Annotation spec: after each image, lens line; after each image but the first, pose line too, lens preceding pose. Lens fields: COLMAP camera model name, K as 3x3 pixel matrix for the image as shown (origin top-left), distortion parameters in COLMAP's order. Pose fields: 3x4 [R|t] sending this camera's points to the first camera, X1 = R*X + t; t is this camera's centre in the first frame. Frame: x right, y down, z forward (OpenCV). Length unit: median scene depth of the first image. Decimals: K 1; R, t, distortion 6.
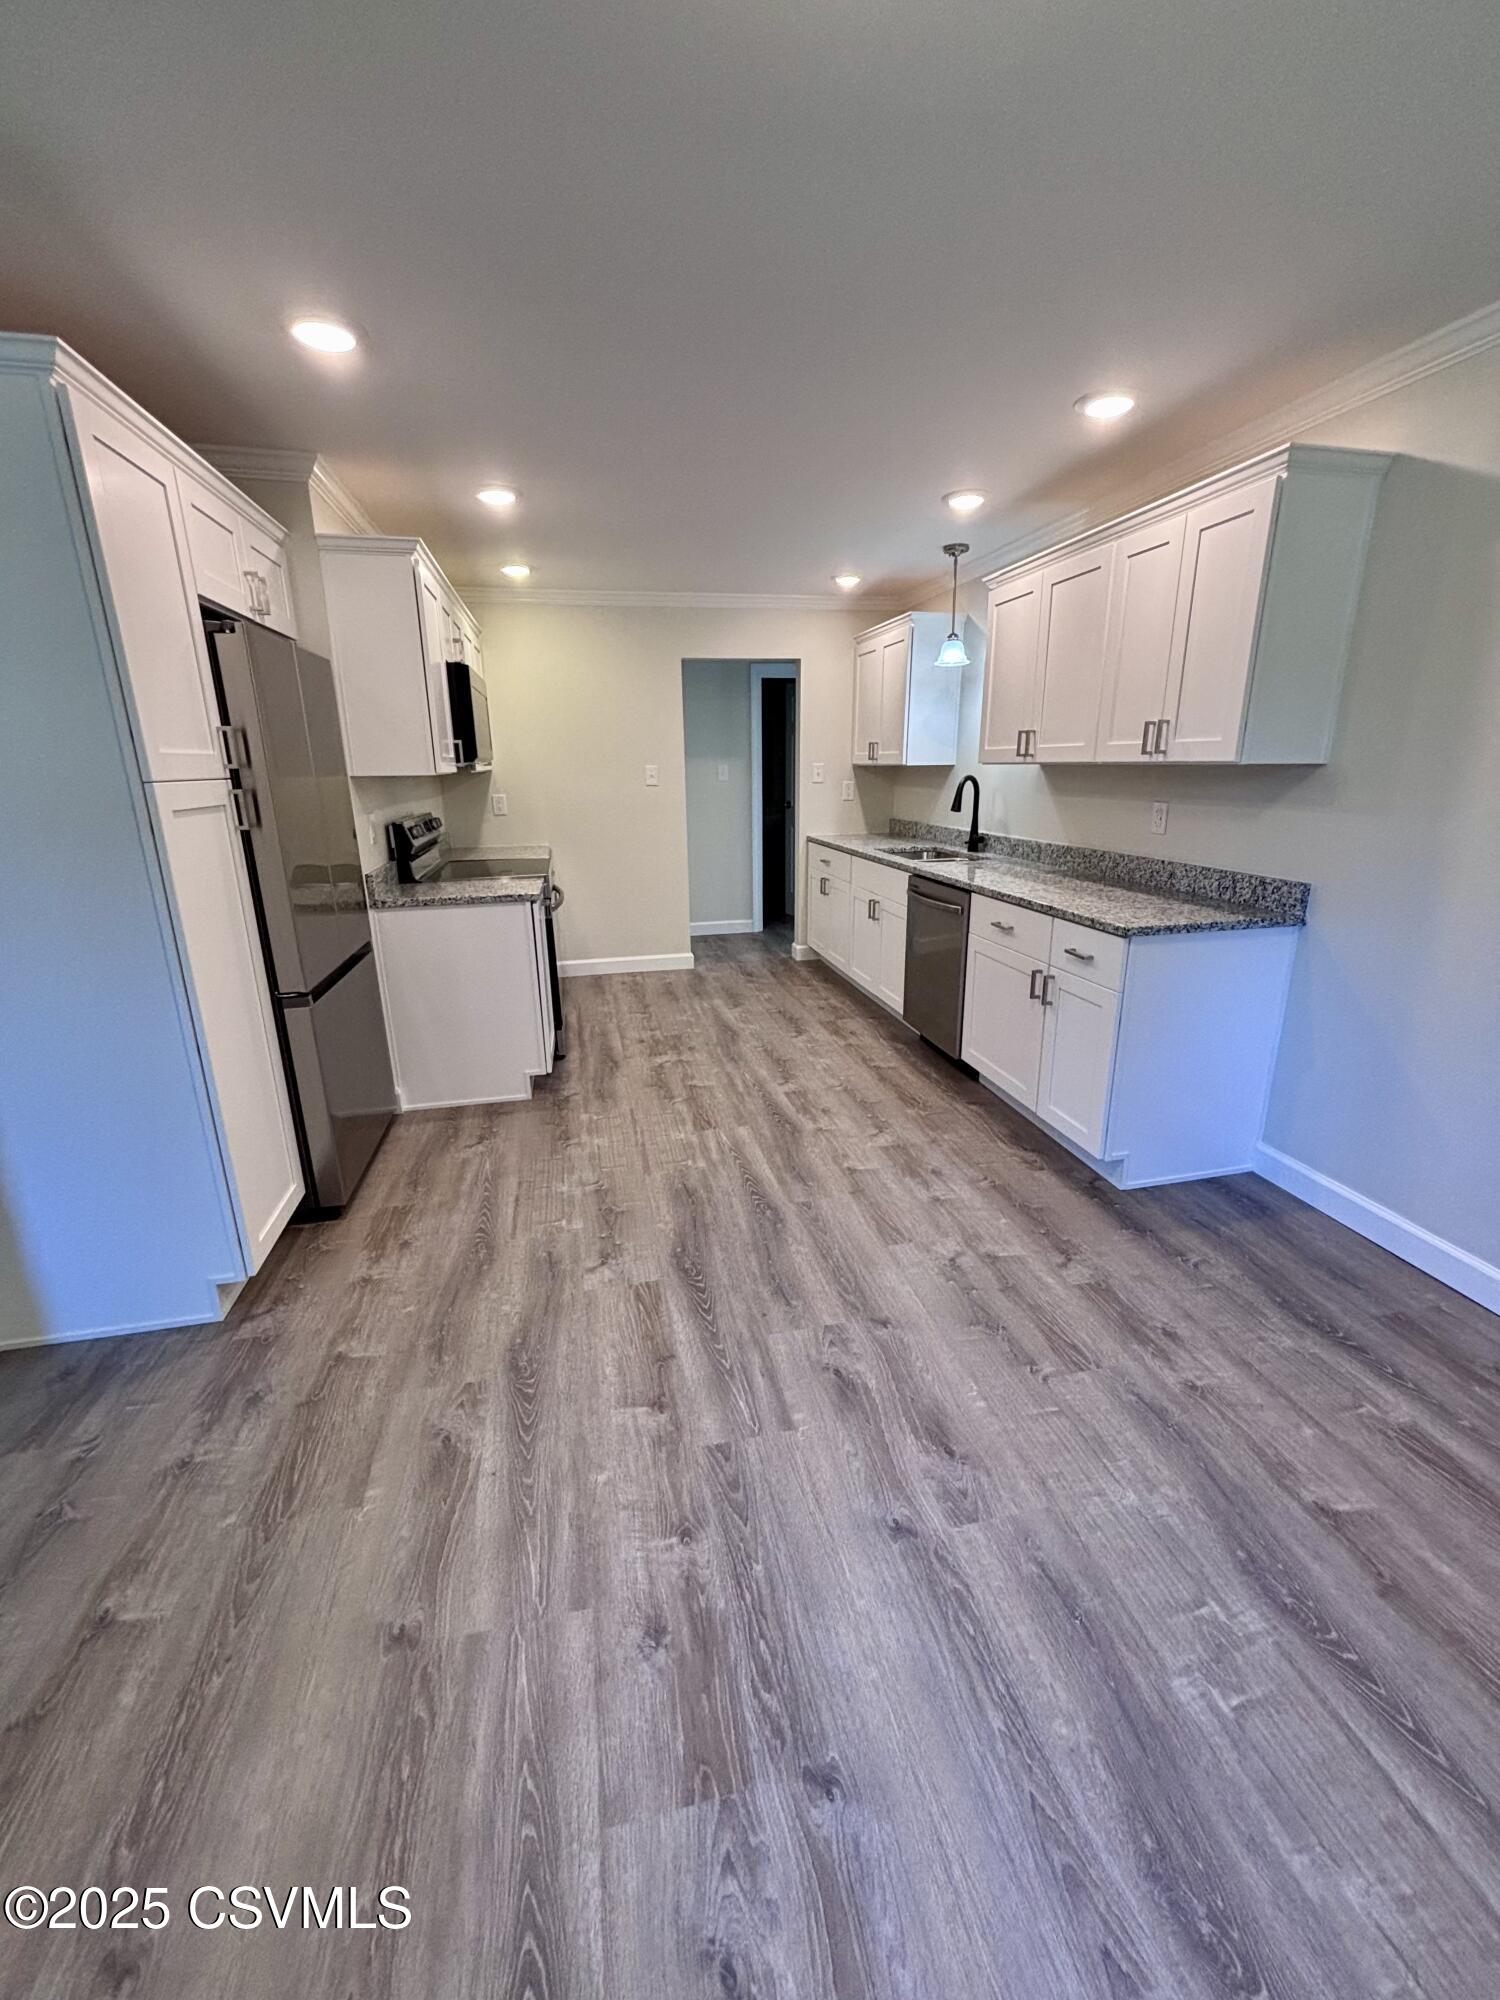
lens RADIAL K [[807.9, 0, 750.5], [0, 807.9, 996.6], [0, 0, 1]] dist [-0.020187, 0.009508]
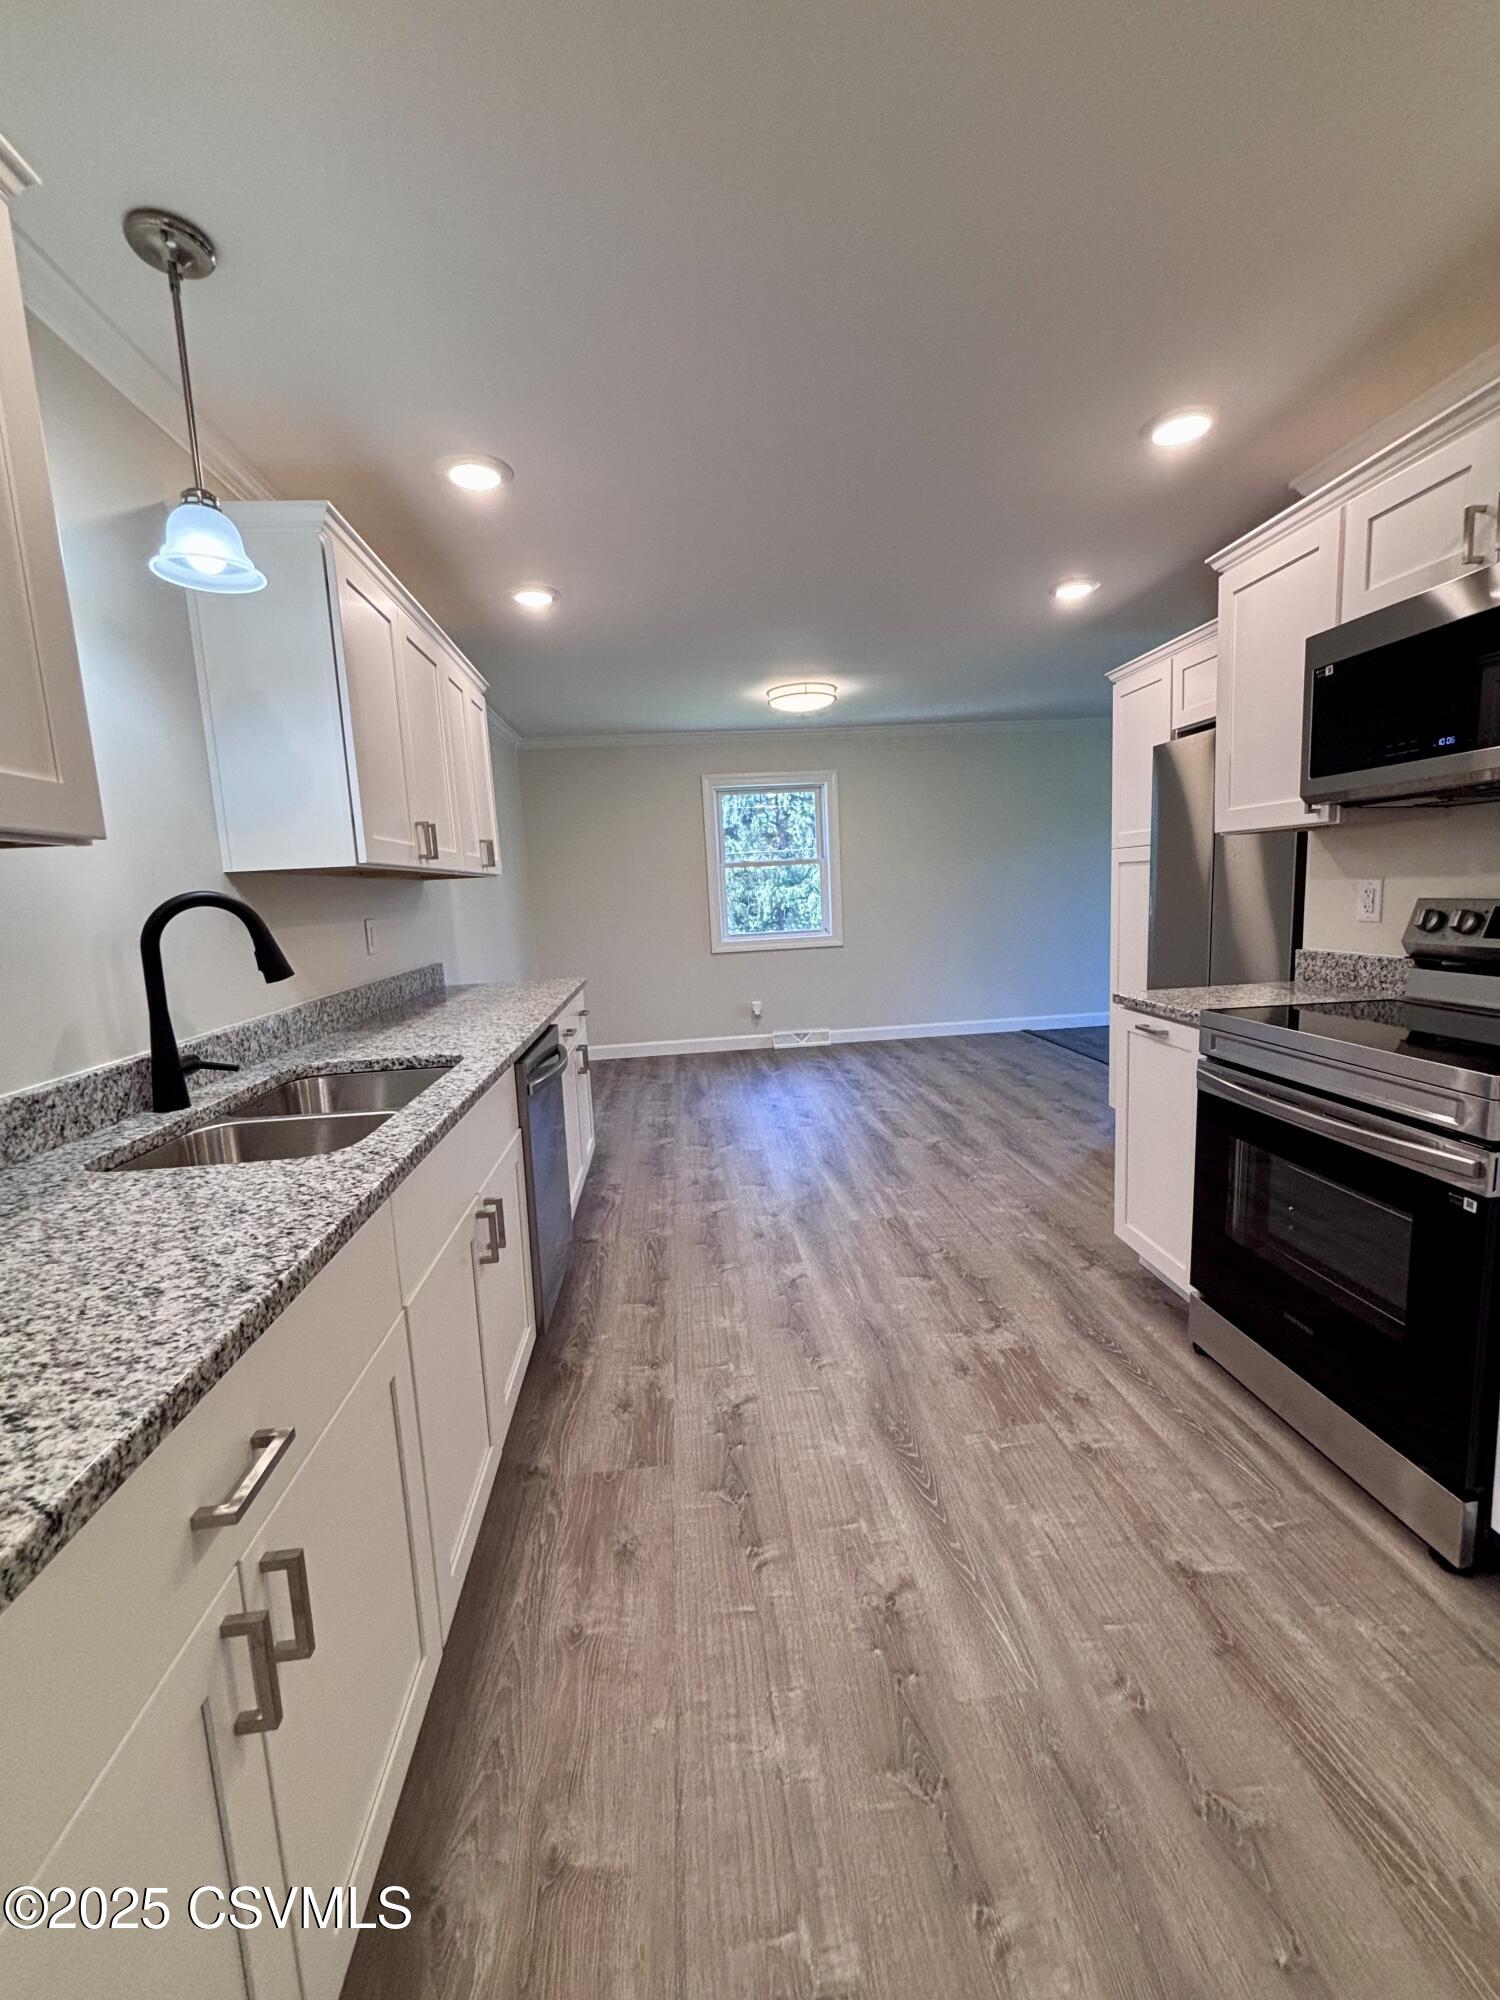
lens RADIAL K [[807.9, 0, 750.5], [0, 807.9, 996.6], [0, 0, 1]] dist [-0.020187, 0.009508]
pose [[-0.991317, 0.044282, 0.123810, -0.019026], [0.090318, 0.913634, 0.396379, -0.465433], [-0.095564, 0.404120, -0.909700, 1.763014]]
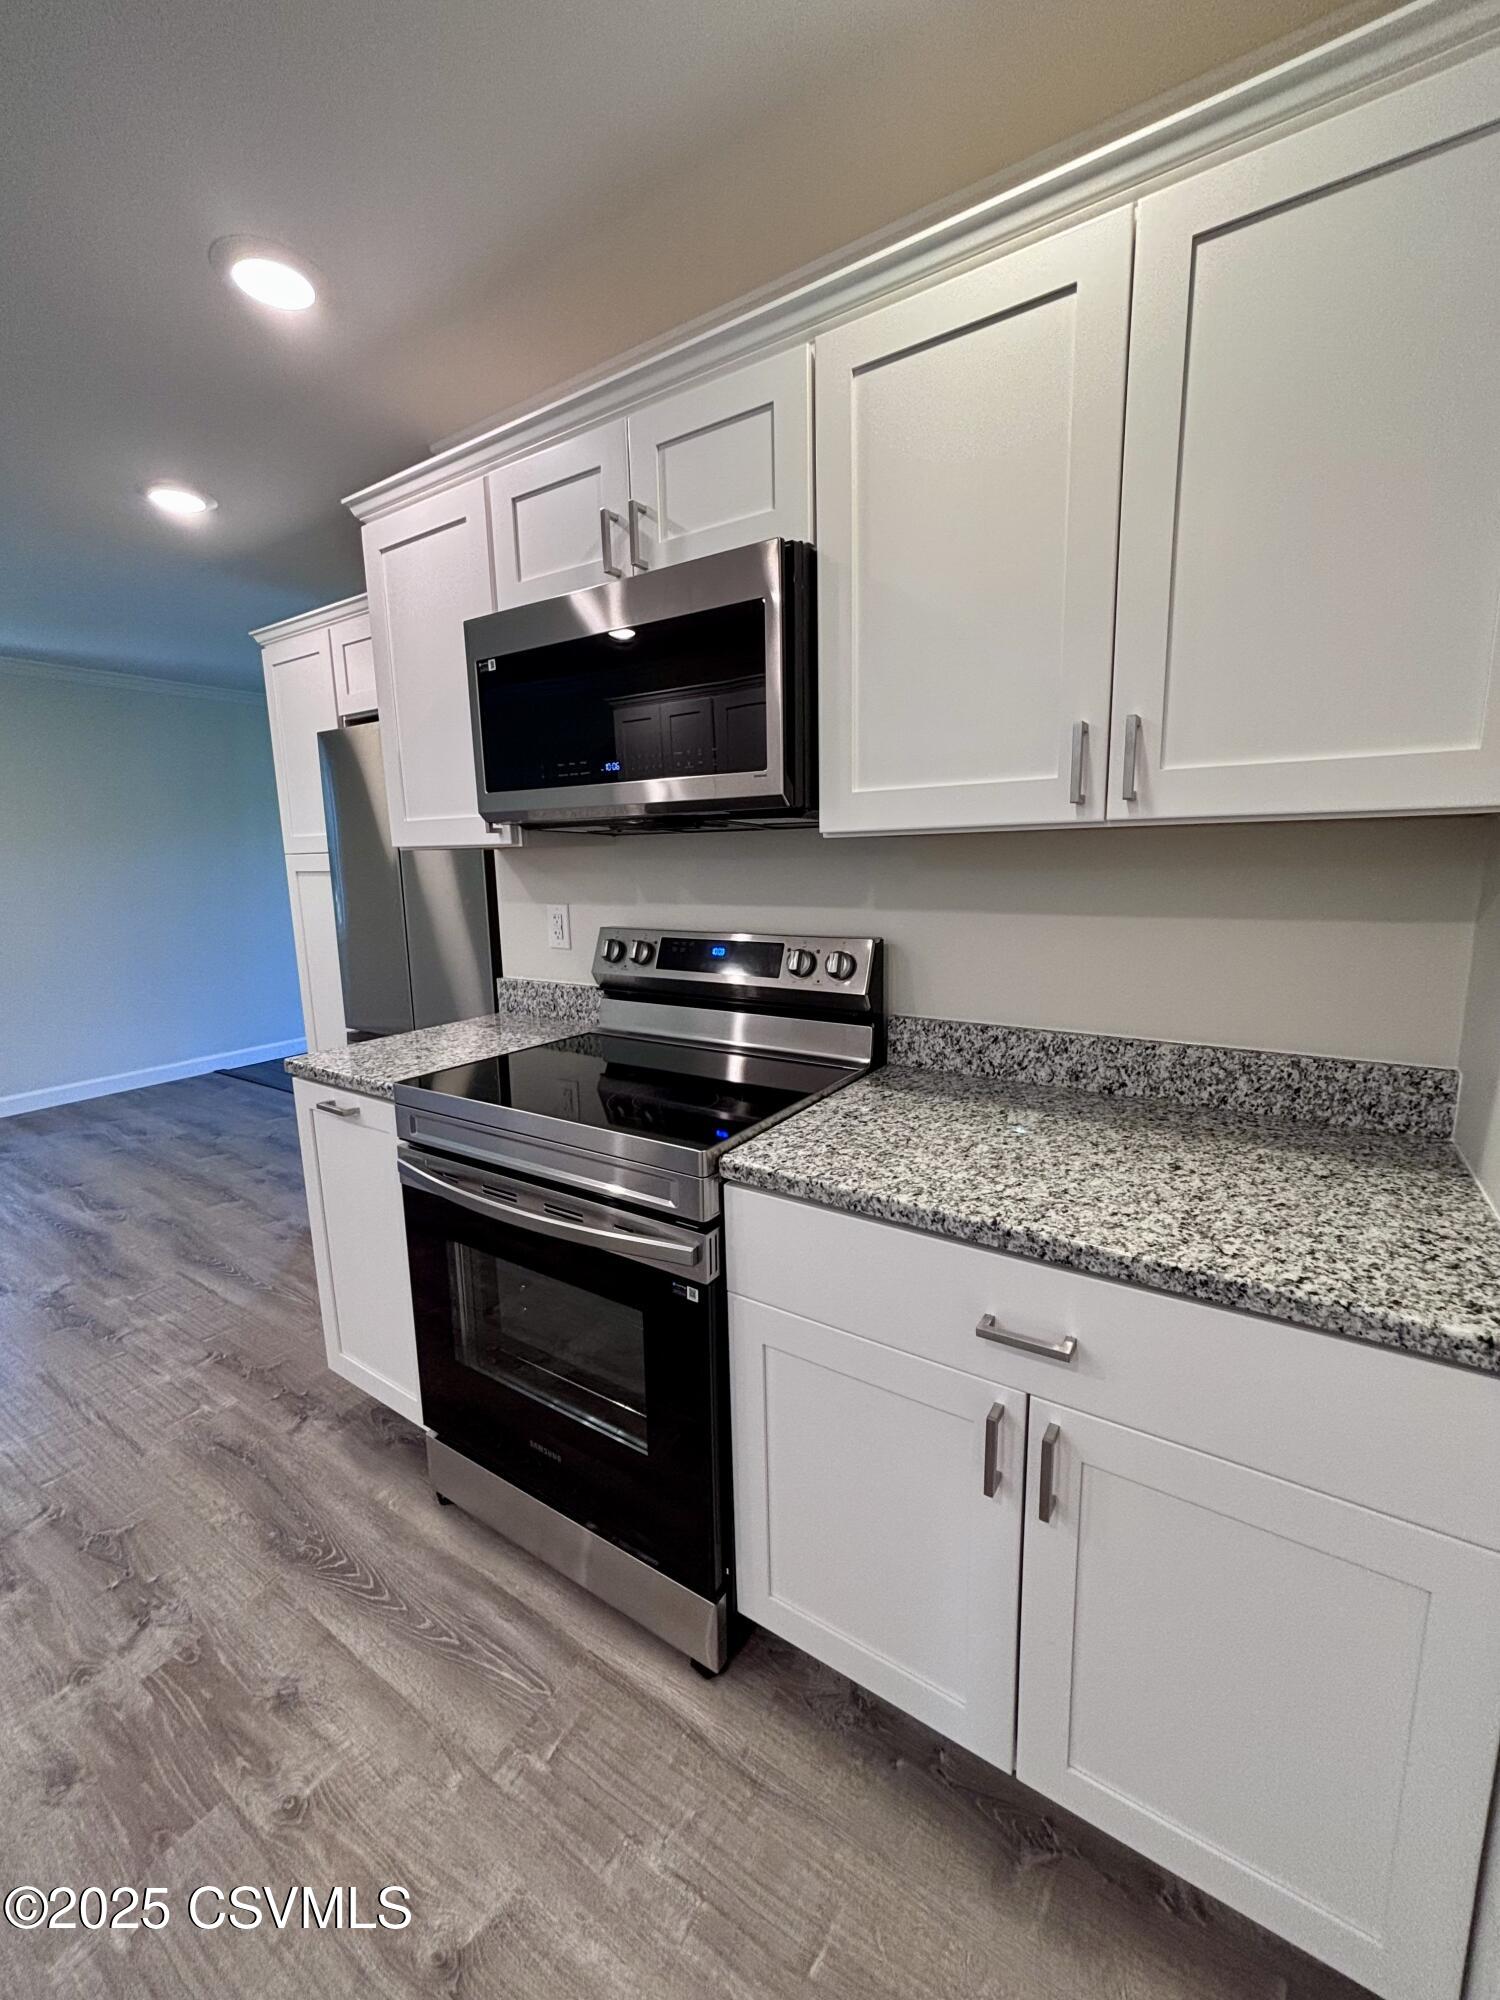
lens RADIAL K [[806.0, 0, 748.2], [0, 806.0, 990.0], [0, 0, 1]] dist [0.010415, -0.004888]
pose [[-0.715161, 0.143045, -0.684166, -0.117261], [-0.159682, 0.919511, 0.359167, -0.434353], [0.680475, 0.366112, -0.634757, 1.595957]]
